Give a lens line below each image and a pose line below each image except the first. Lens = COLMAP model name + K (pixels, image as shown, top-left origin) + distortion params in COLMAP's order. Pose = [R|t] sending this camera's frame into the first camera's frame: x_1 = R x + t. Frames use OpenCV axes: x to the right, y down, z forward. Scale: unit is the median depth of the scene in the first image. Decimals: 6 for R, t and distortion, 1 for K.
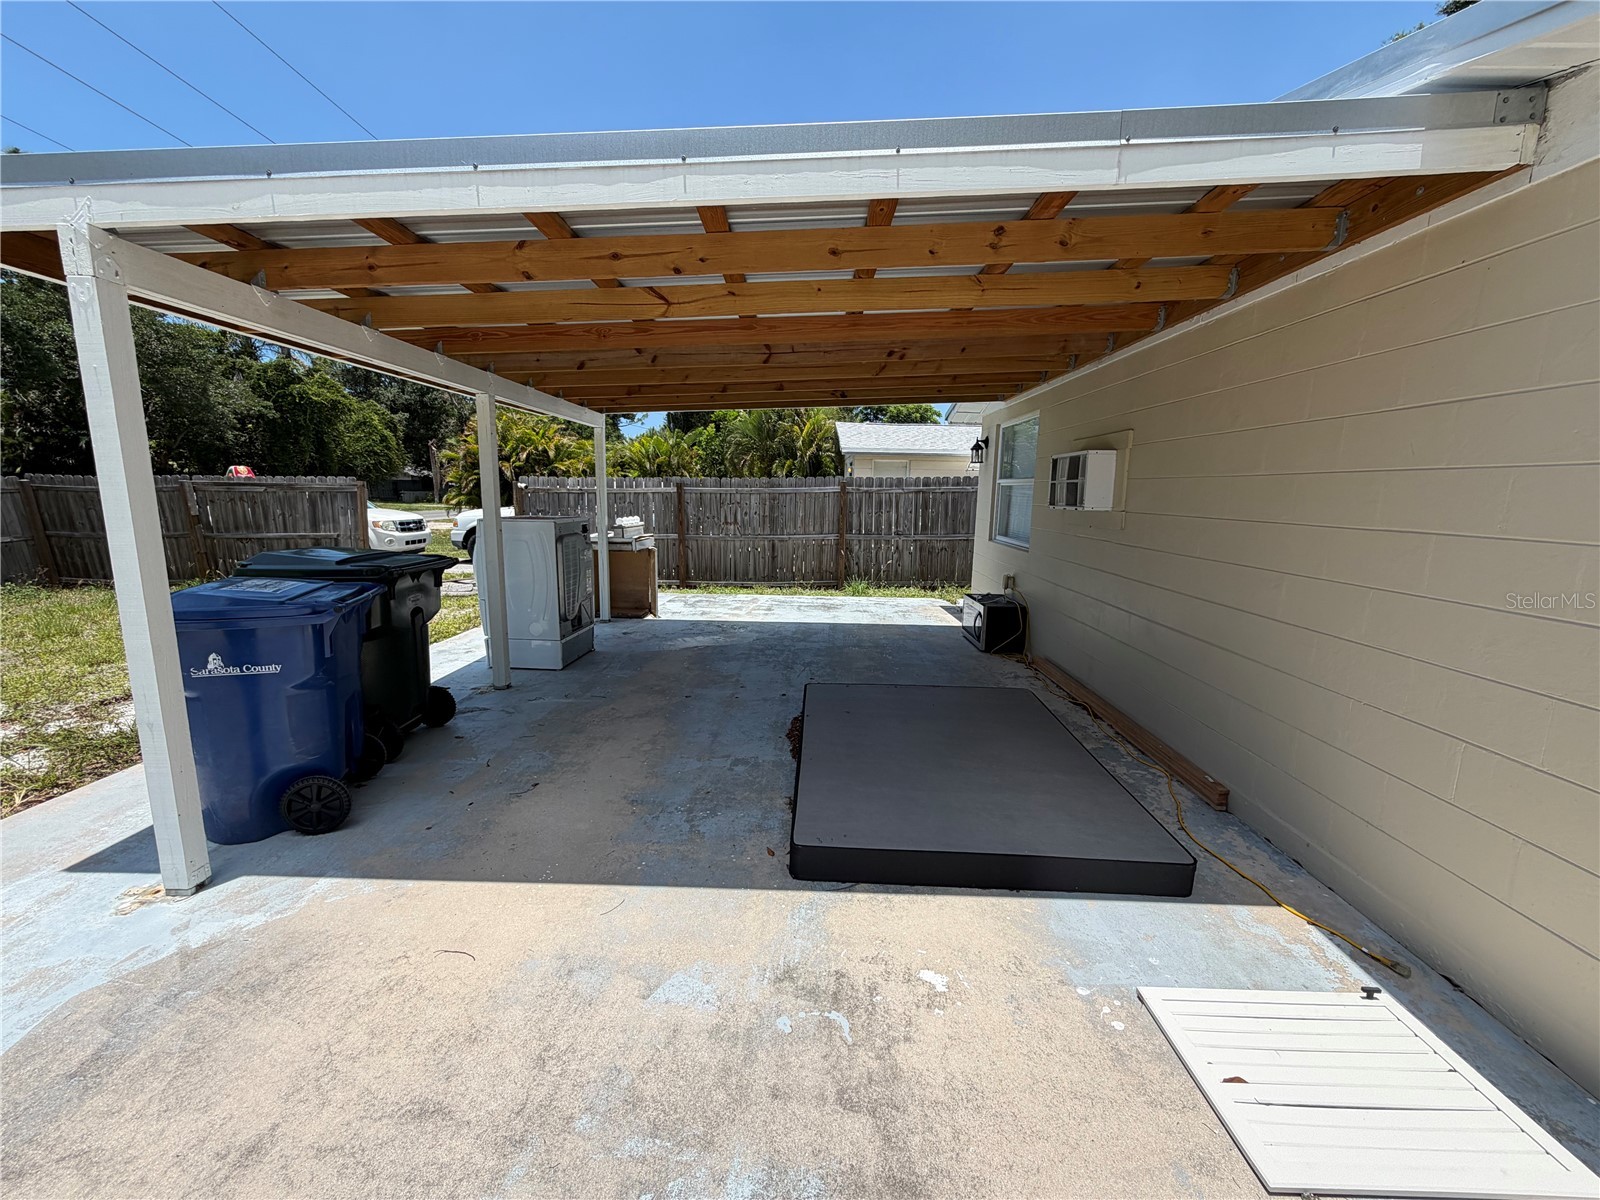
lens RADIAL K [[635.2, 0, 787.0], [0, 635.2, 604.5], [0, 0, 1]] dist [-0.000466, -0.000126]
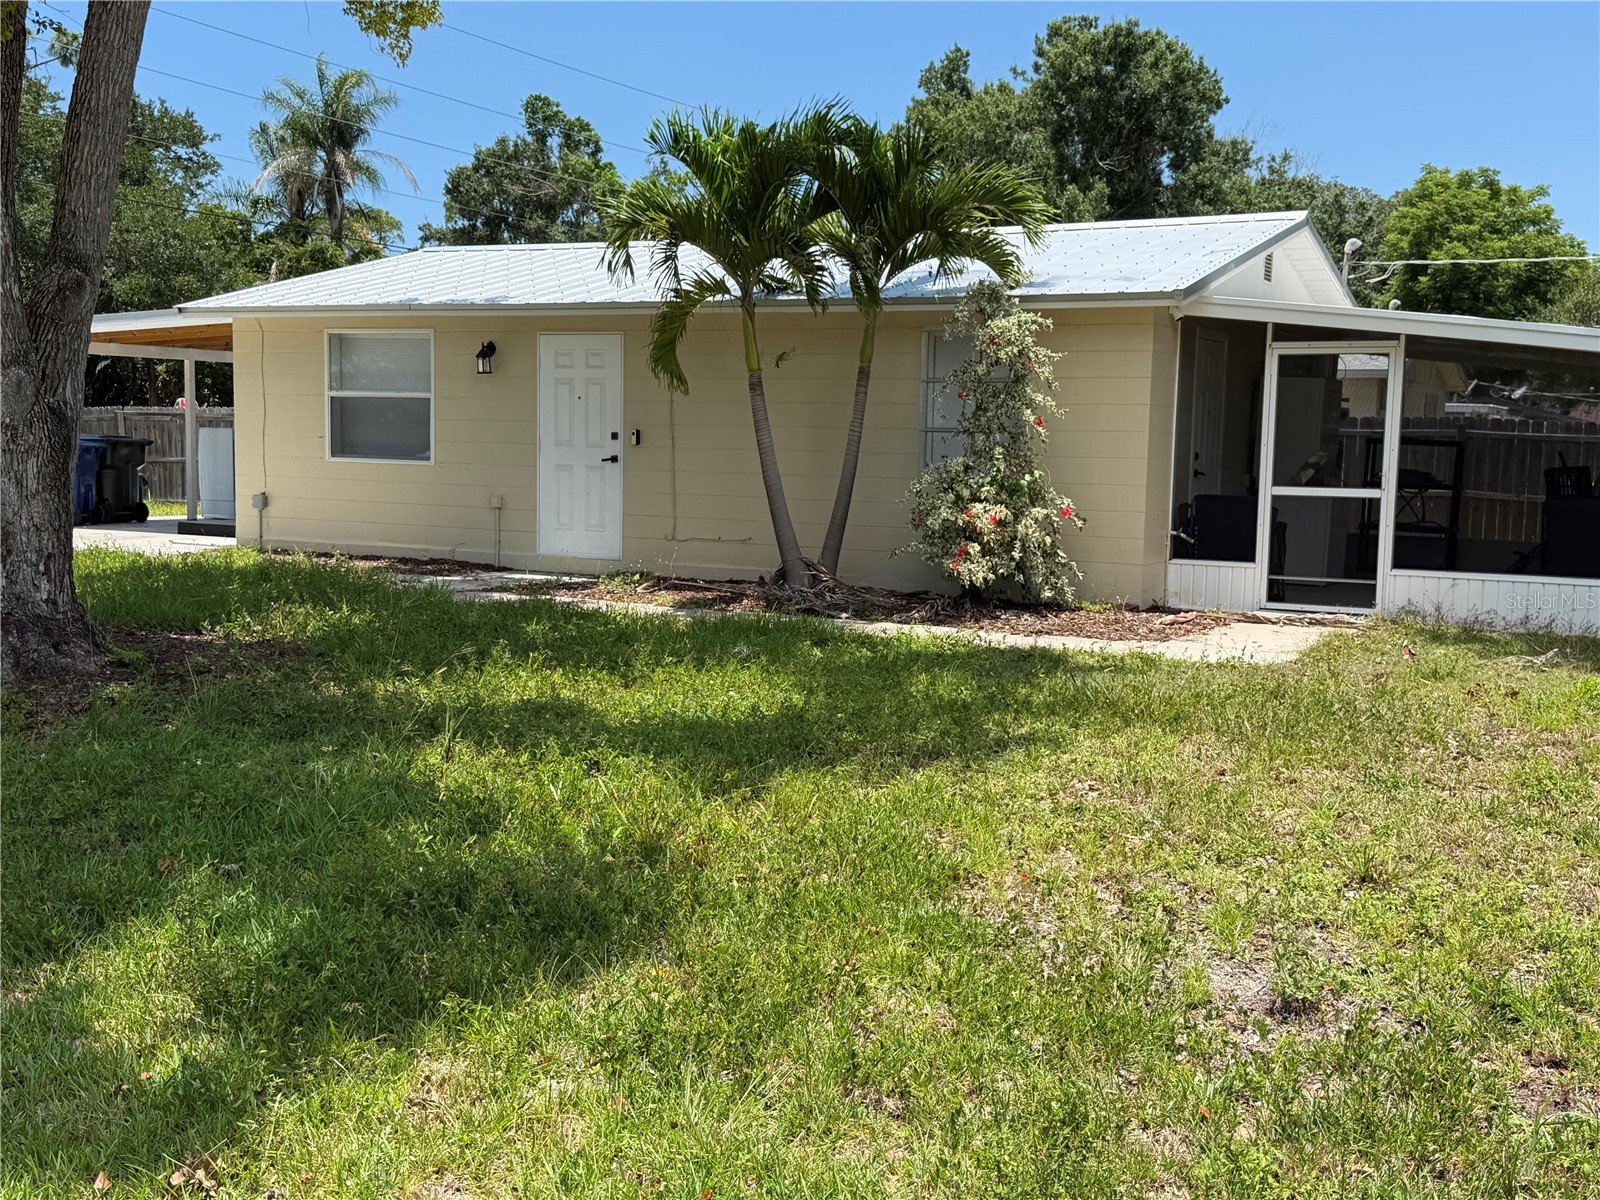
lens RADIAL K [[1808.8, 0, 805.9], [0, 1808.8, 596.4], [0, 0, 1]] dist [0.081794, 0.000000]
pose [[0.889948, 0.038360, -0.454445, 1.646212], [-0.083039, 0.993429, -0.078763, 0.291061], [0.448438, 0.107832, 0.887286, -1.319562]]
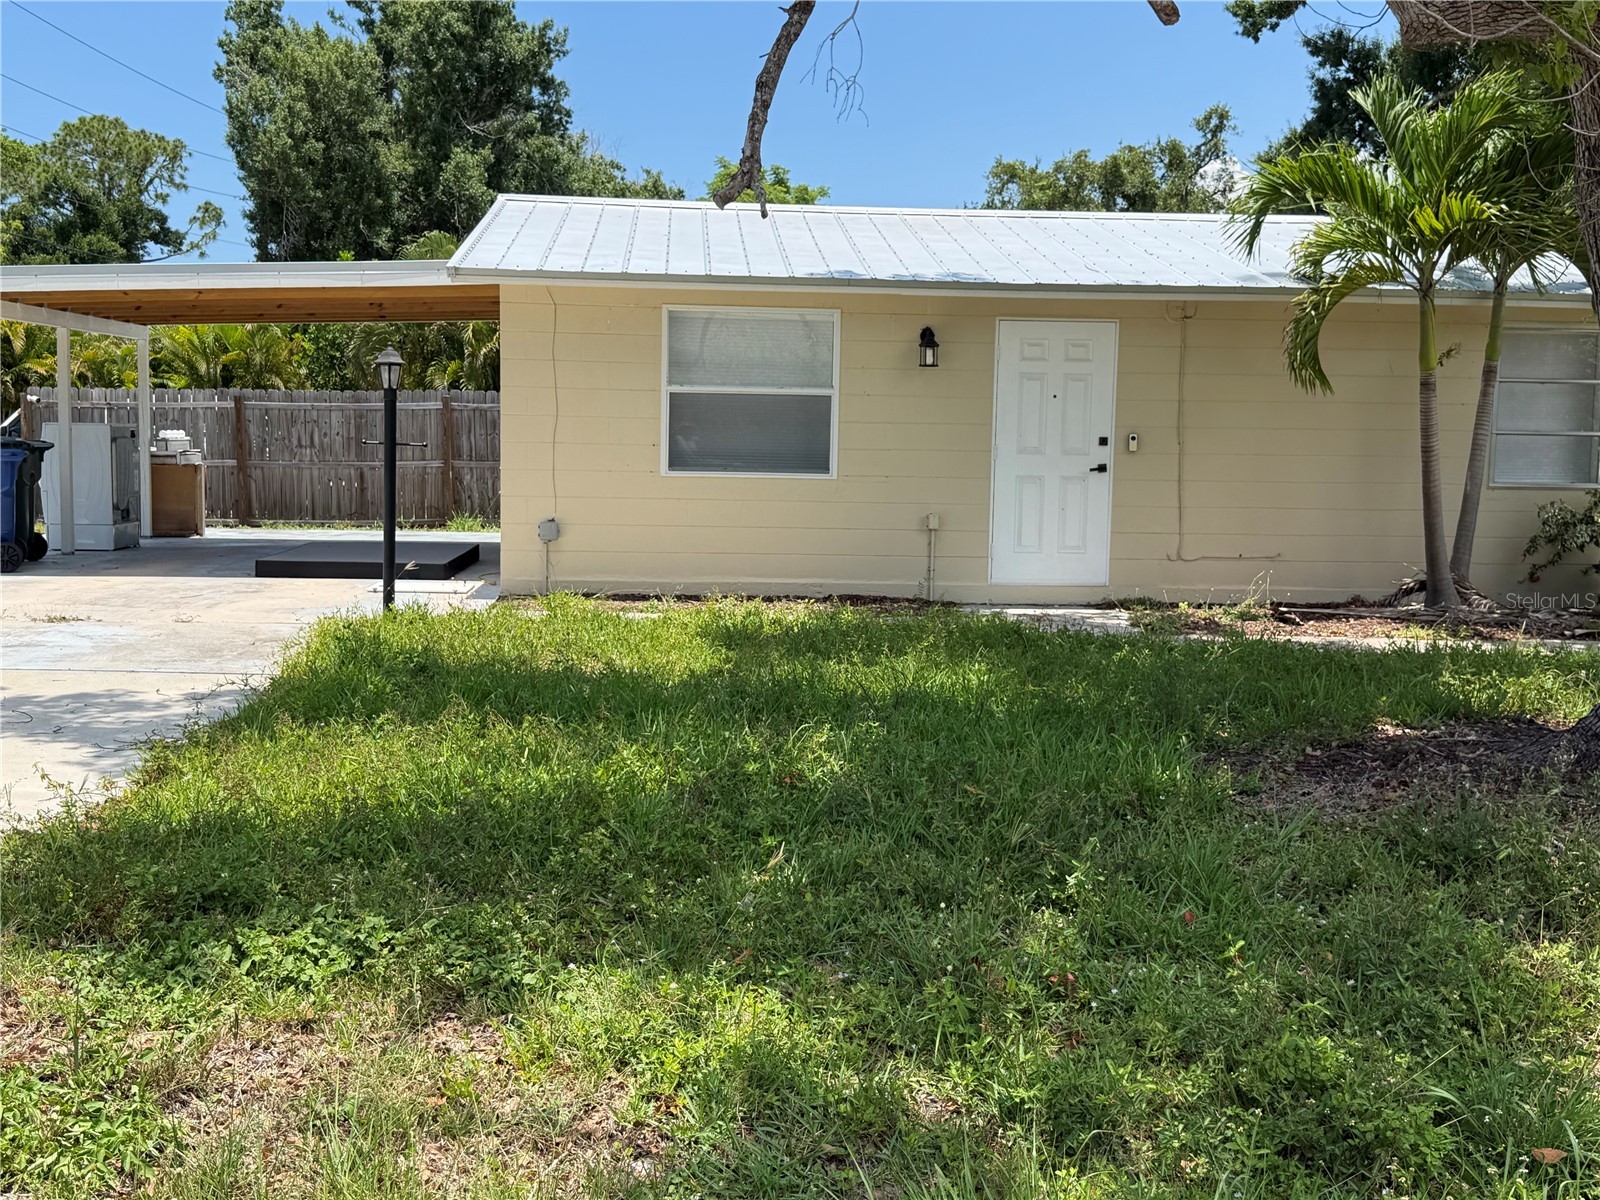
lens RADIAL K [[1808.8, 0, 808.9], [0, 1808.8, 599.8], [0, 0, 1]] dist [0.081794, 0.000000]
pose [[0.995290, -0.011494, 0.096262, 0.318813], [0.019322, 0.996544, -0.080786, 0.261399], [-0.095001, 0.082265, 0.992072, -1.317130]]
